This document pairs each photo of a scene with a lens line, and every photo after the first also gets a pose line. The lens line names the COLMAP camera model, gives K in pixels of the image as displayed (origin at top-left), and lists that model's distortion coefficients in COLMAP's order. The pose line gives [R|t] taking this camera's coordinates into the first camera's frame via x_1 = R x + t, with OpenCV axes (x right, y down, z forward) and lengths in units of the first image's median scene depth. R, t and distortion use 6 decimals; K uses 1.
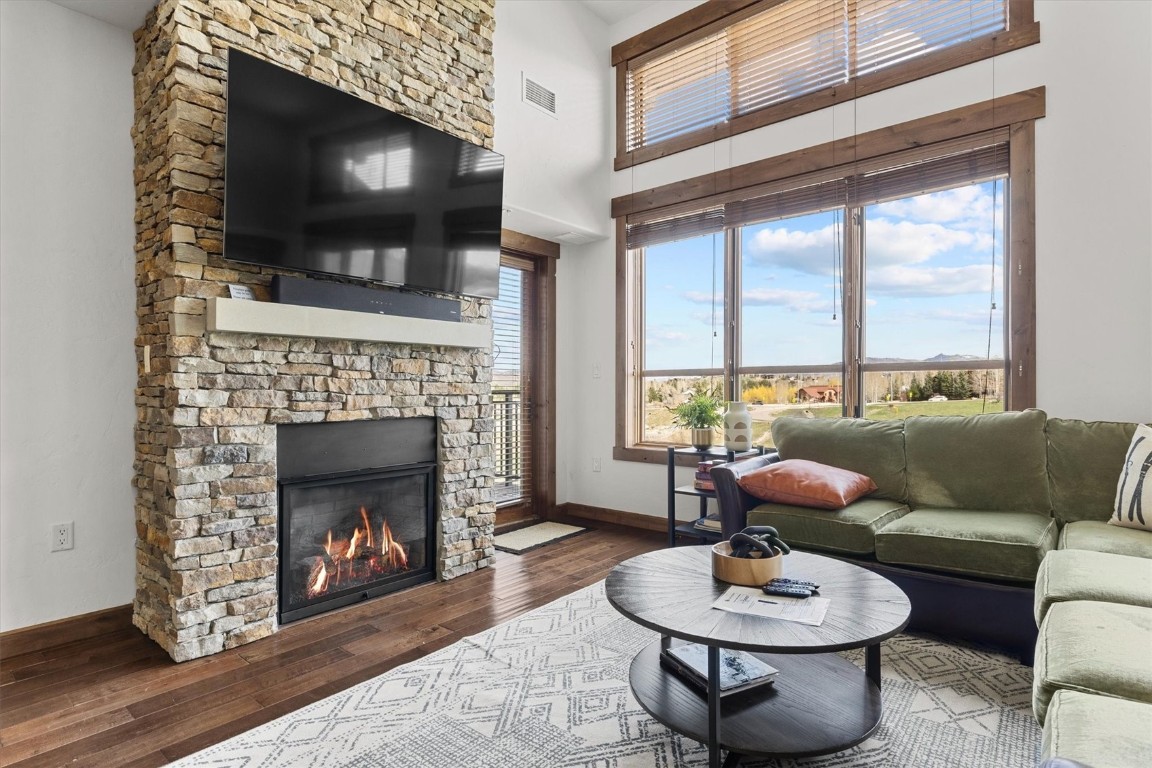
lens RADIAL K [[590.8, 0, 579.9], [0, 590.8, 386.8], [0, 0, 1]] dist [-0.002554, 0.000020]
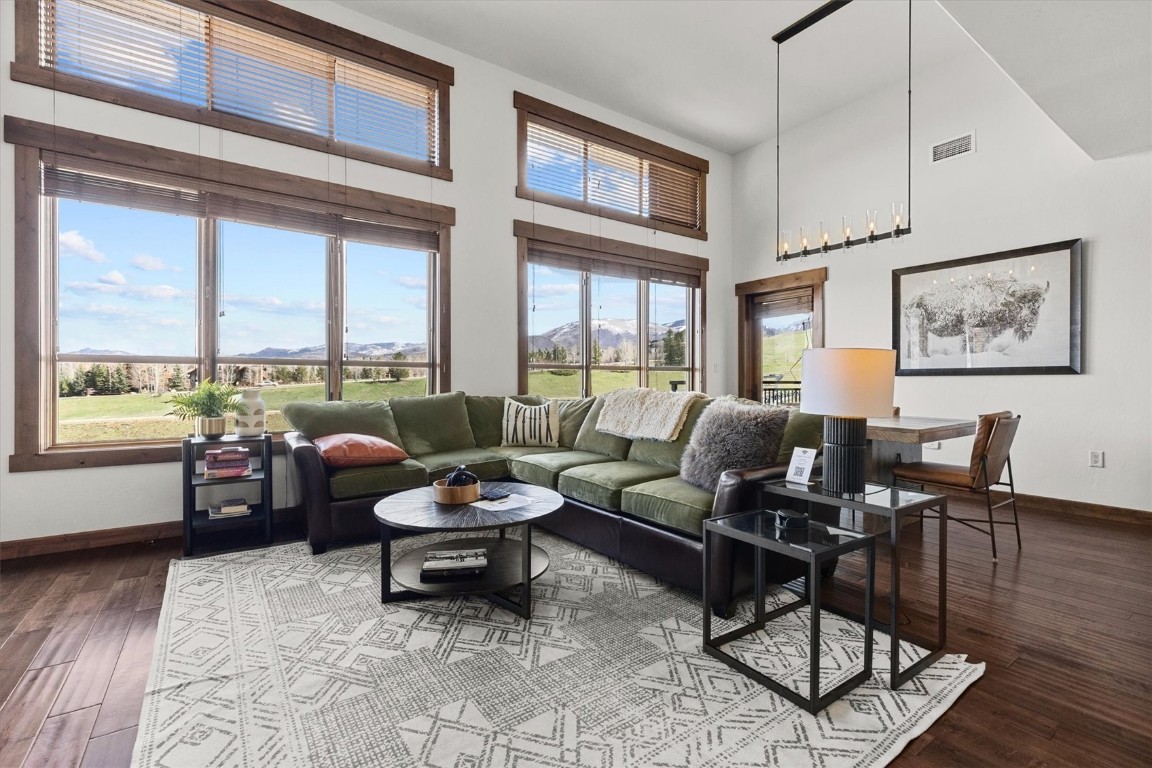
lens RADIAL K [[513.9, 0, 579.8], [0, 513.9, 387.1], [0, 0, 1]] dist [0.001443, 0.000049]
pose [[0.257060, -0.003558, 0.966389, -0.542256], [-0.005548, 0.999971, 0.005157, 0.013467], [-0.966380, -0.006687, 0.257033, 0.214838]]
